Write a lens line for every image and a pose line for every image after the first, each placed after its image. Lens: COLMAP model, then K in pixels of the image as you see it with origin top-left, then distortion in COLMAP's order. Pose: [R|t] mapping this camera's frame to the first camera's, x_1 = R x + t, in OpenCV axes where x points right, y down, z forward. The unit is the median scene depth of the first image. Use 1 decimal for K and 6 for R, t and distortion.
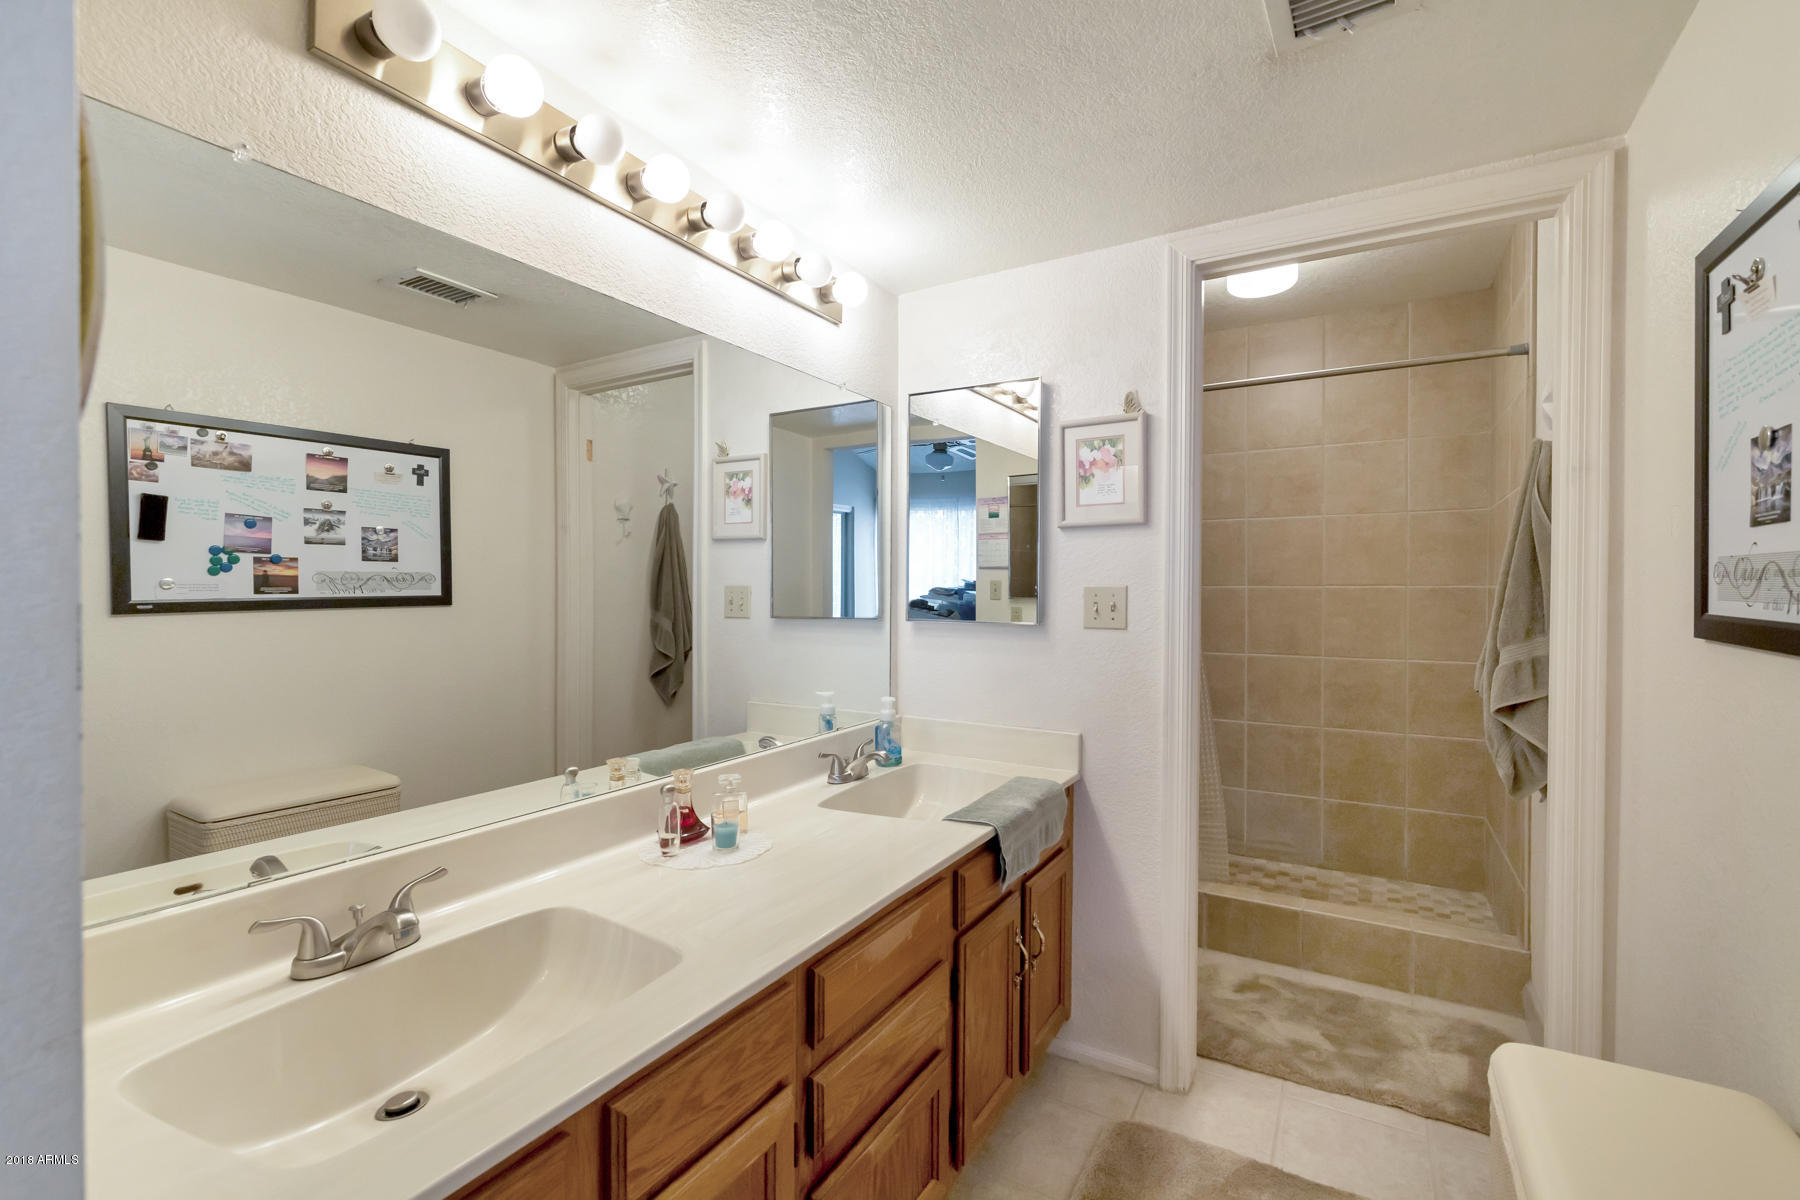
lens RADIAL K [[781.8, 0, 904.0], [0, 781.8, 599.0], [0, 0, 1]] dist [0.004353, 0.006568]
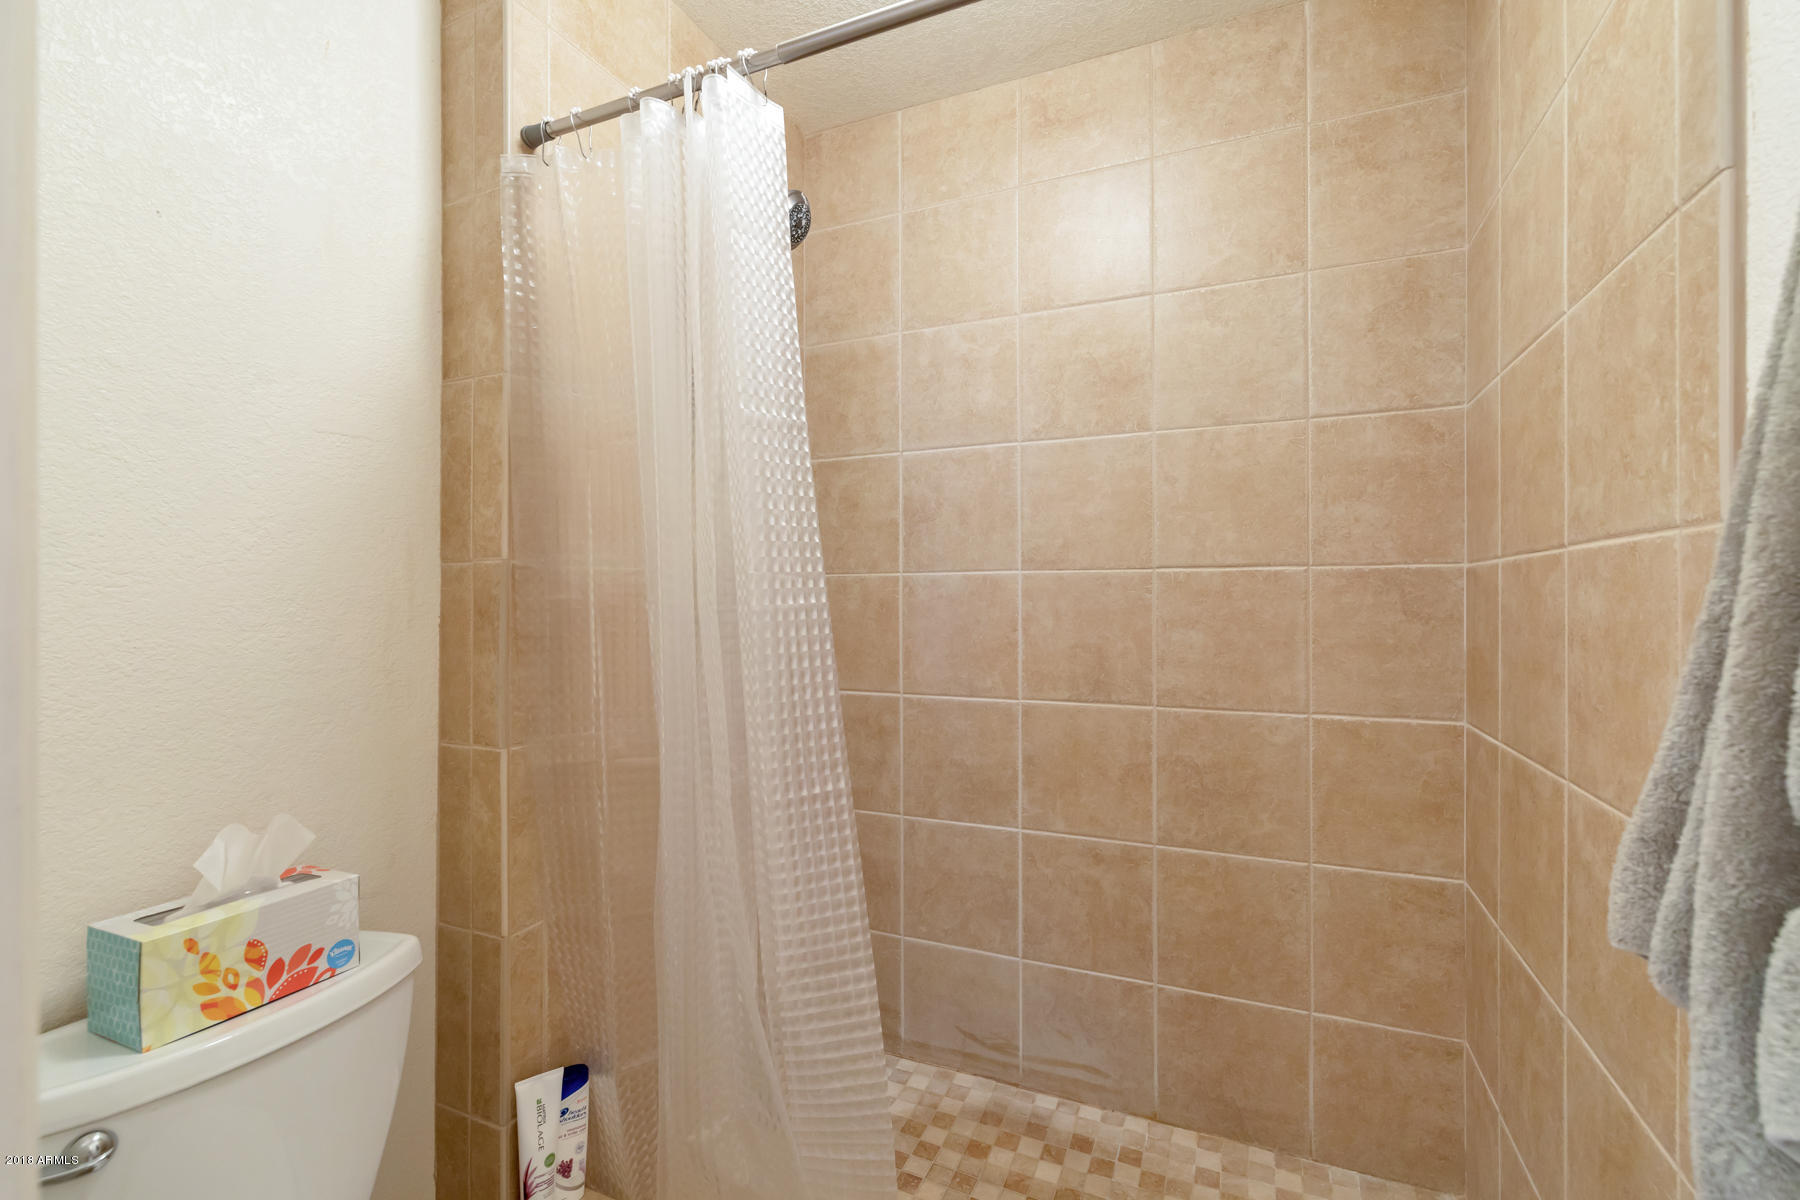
lens RADIAL K [[781.8, 0, 903.4], [0, 781.8, 601.7], [0, 0, 1]] dist [0.004353, 0.006568]
pose [[0.994671, -0.002435, 0.103068, 0.322507], [0.003461, 0.999946, -0.009781, 0.009383], [-0.103039, 0.010086, 0.994626, 0.513373]]
